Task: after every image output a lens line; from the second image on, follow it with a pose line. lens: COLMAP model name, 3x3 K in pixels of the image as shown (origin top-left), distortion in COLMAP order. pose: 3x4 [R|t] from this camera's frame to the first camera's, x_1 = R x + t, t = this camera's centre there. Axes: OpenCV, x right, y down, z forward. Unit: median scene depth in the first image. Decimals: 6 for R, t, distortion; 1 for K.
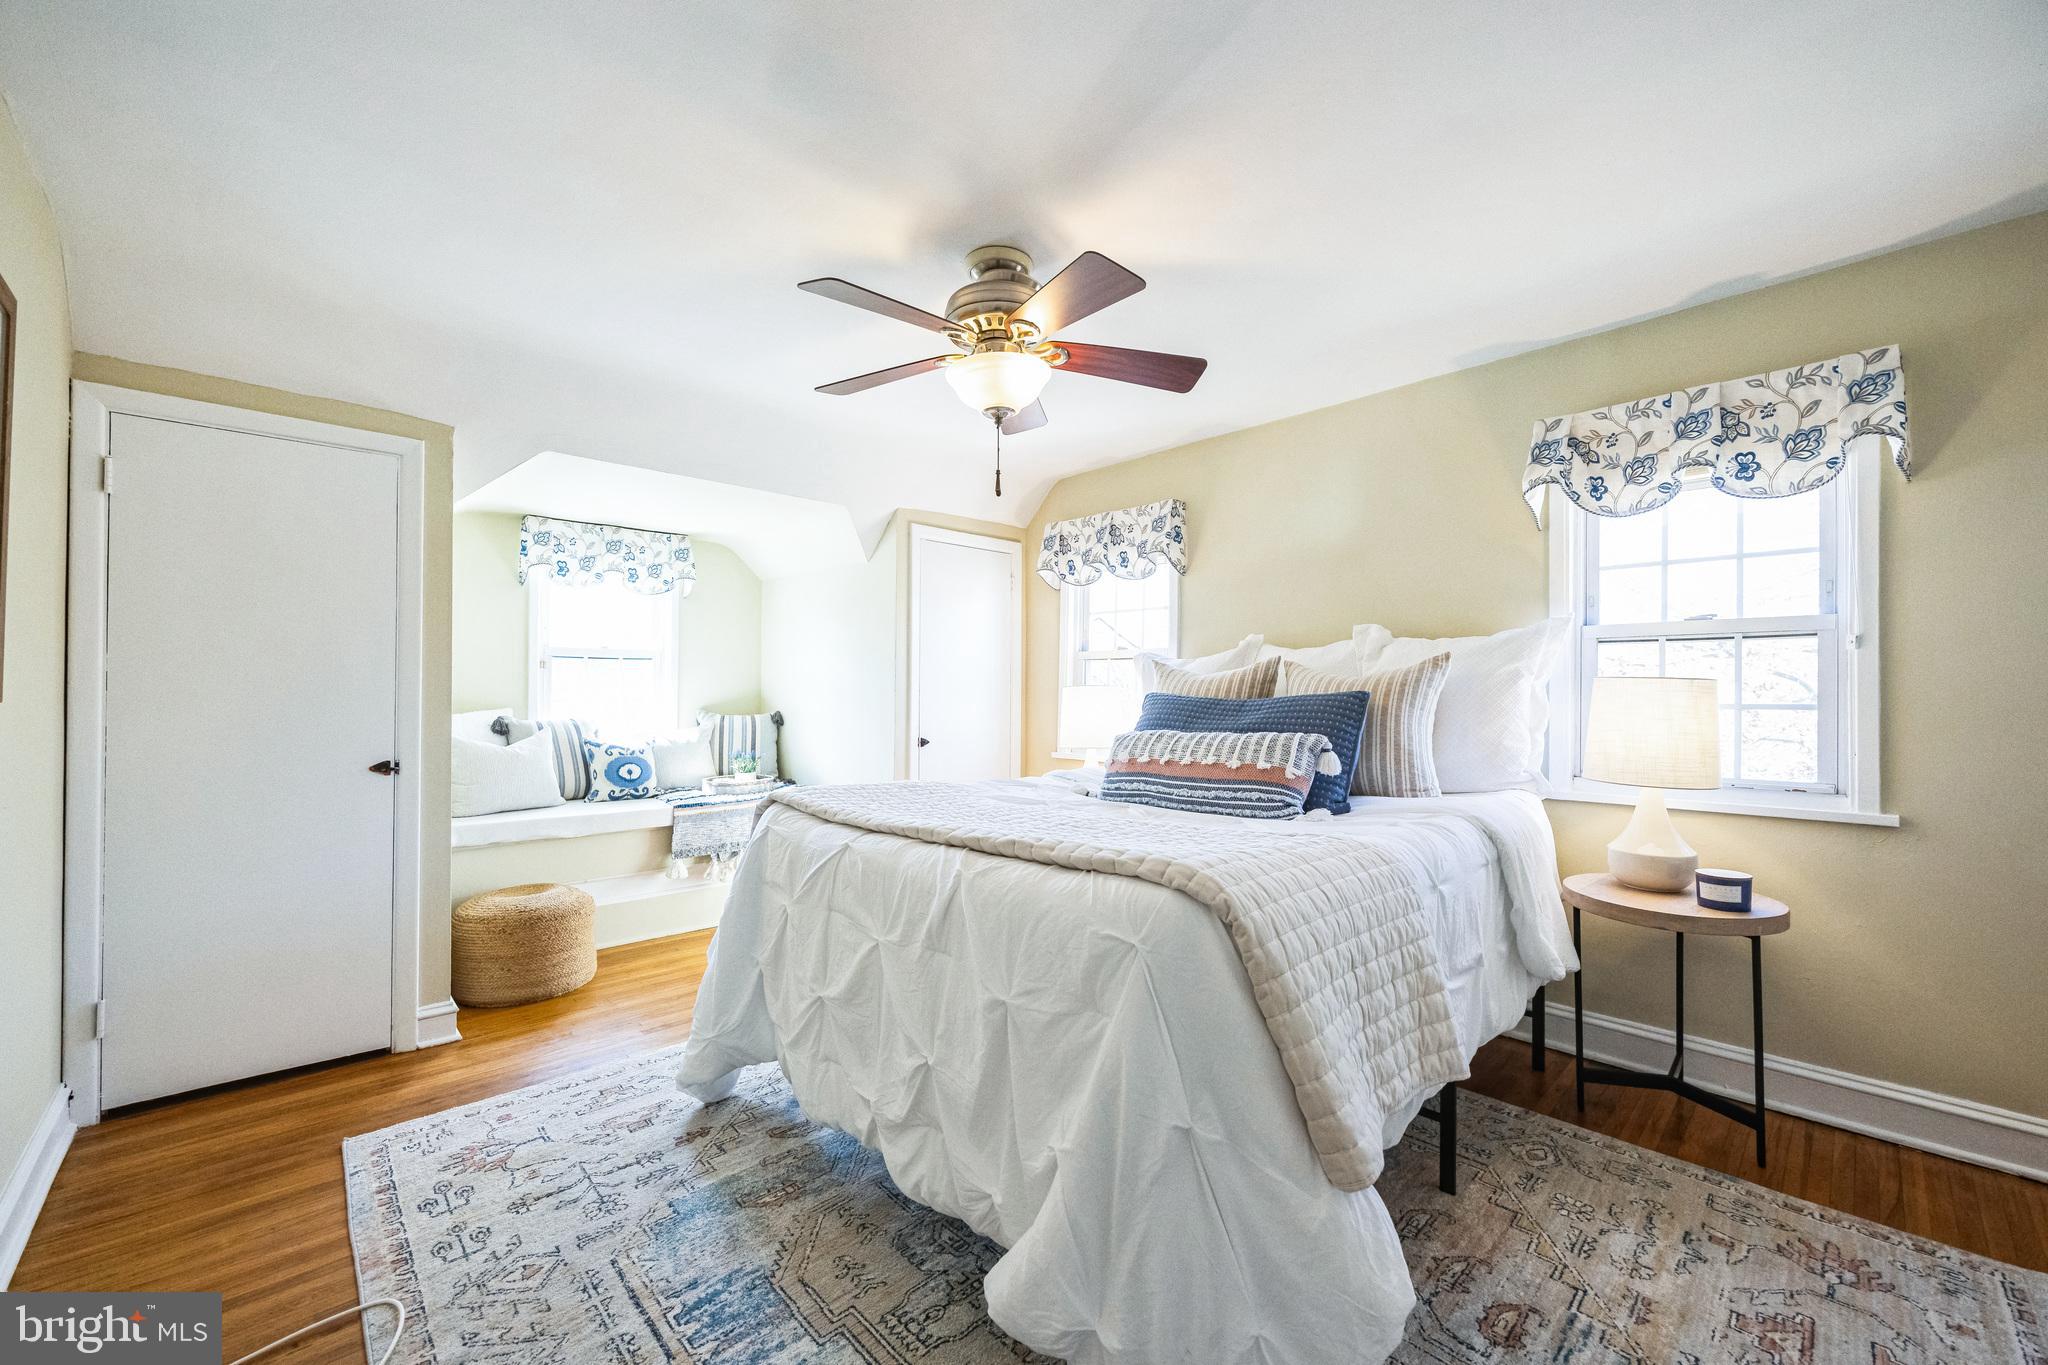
lens RADIAL K [[788.2, 0, 1020.1], [0, 788.2, 696.7], [0, 0, 1]] dist [-0.002048, 0.000192]
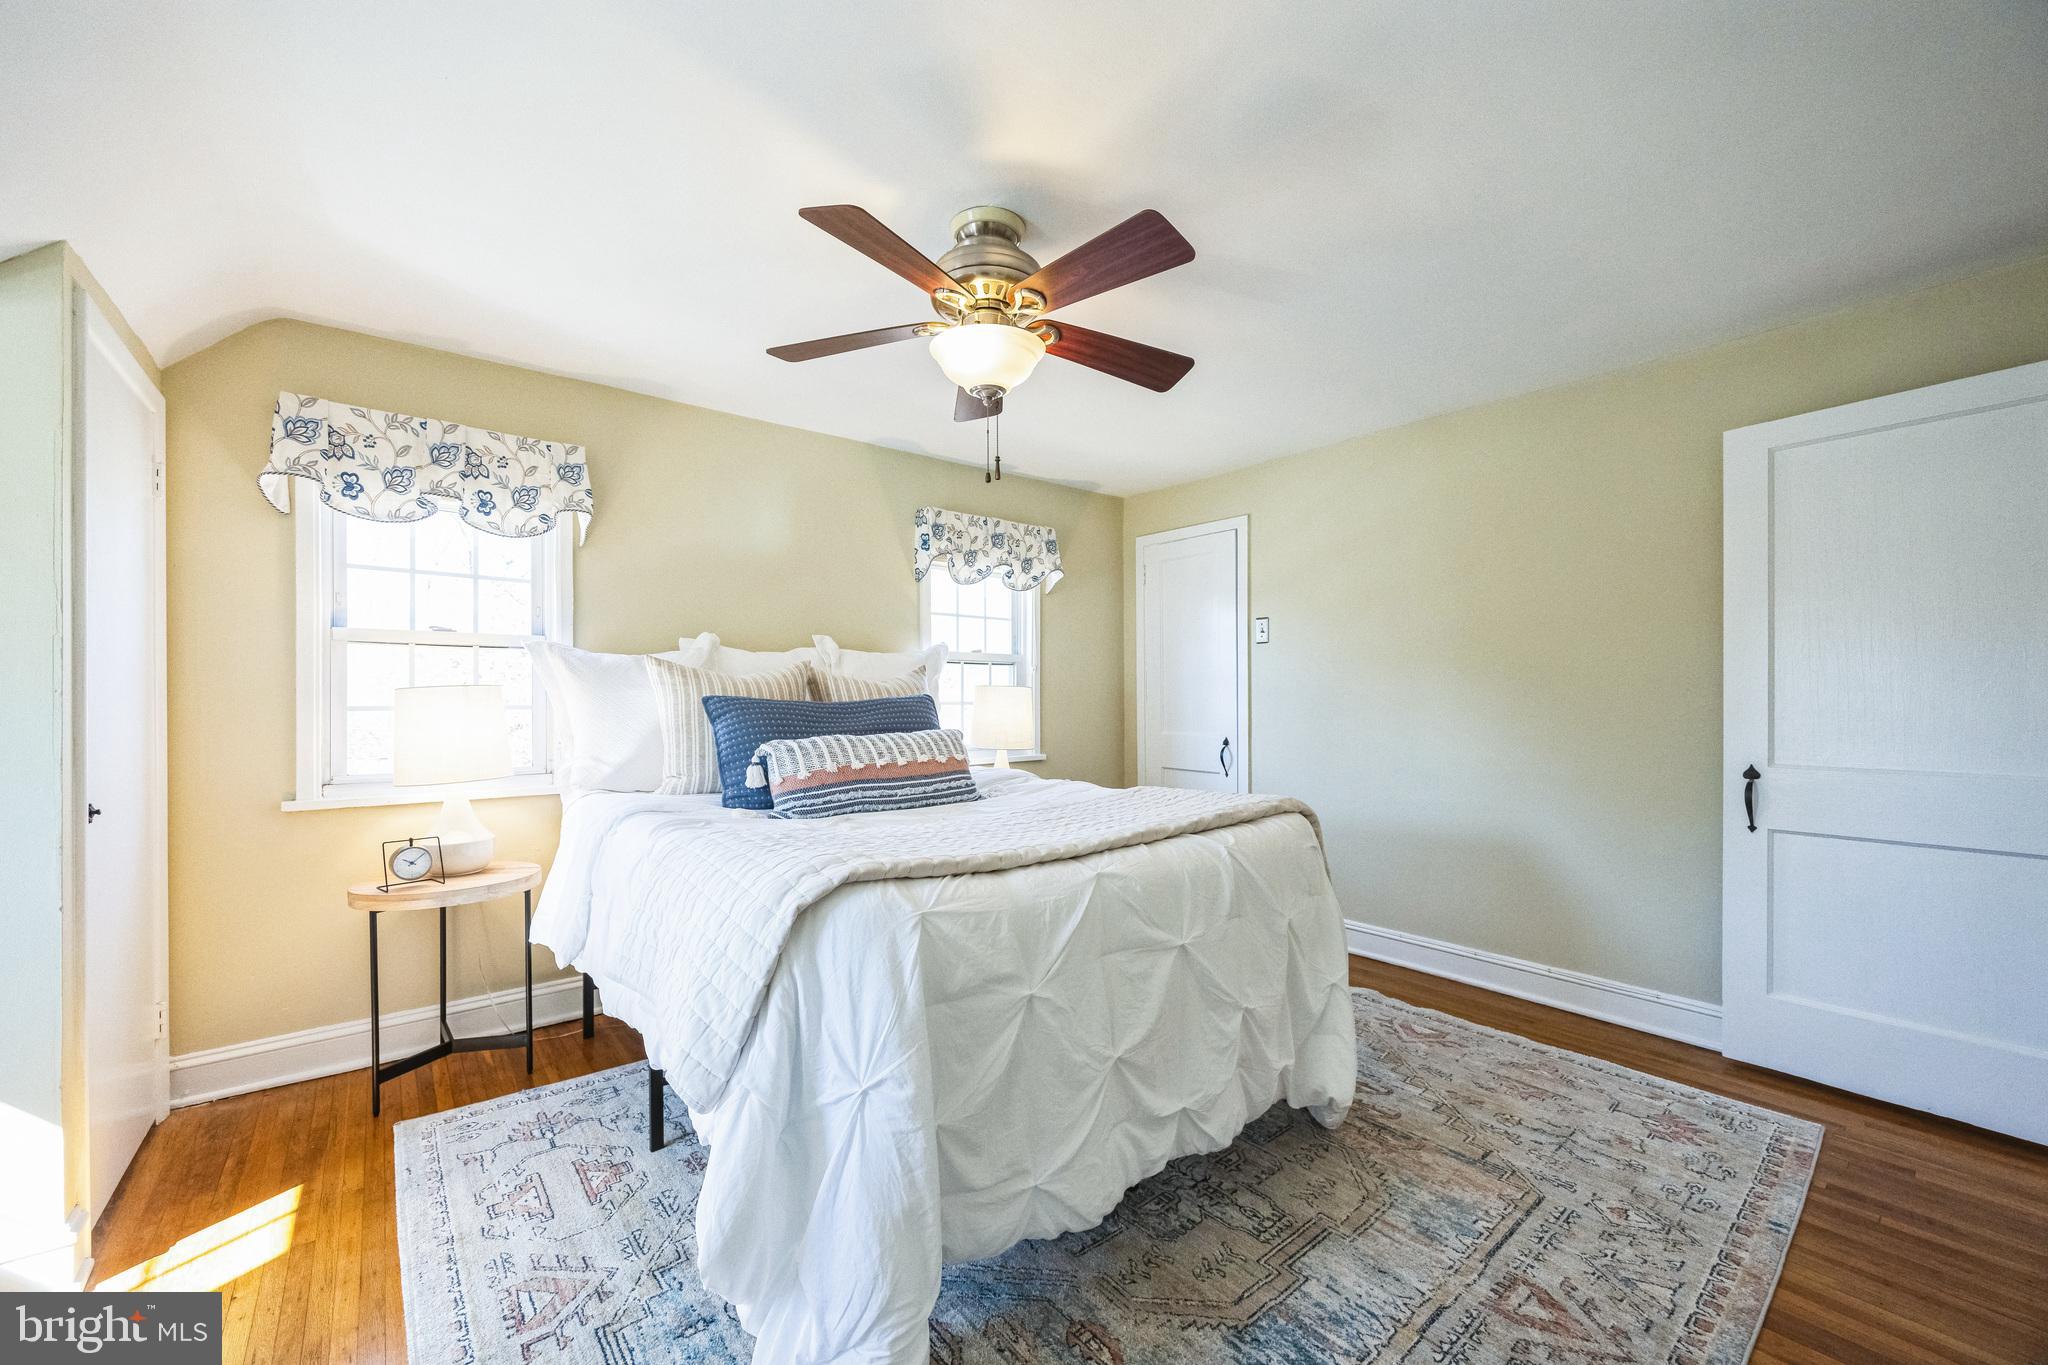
lens RADIAL K [[774.2, 0, 980.8], [0, 774.2, 731.9], [0, 0, 1]] dist [-0.029404, 0.000190]
pose [[0.111670, -0.044550, 0.992746, -0.468048], [0.003557, 0.999006, 0.044430, -0.001215], [-0.993739, -0.001430, 0.111717, 0.467904]]
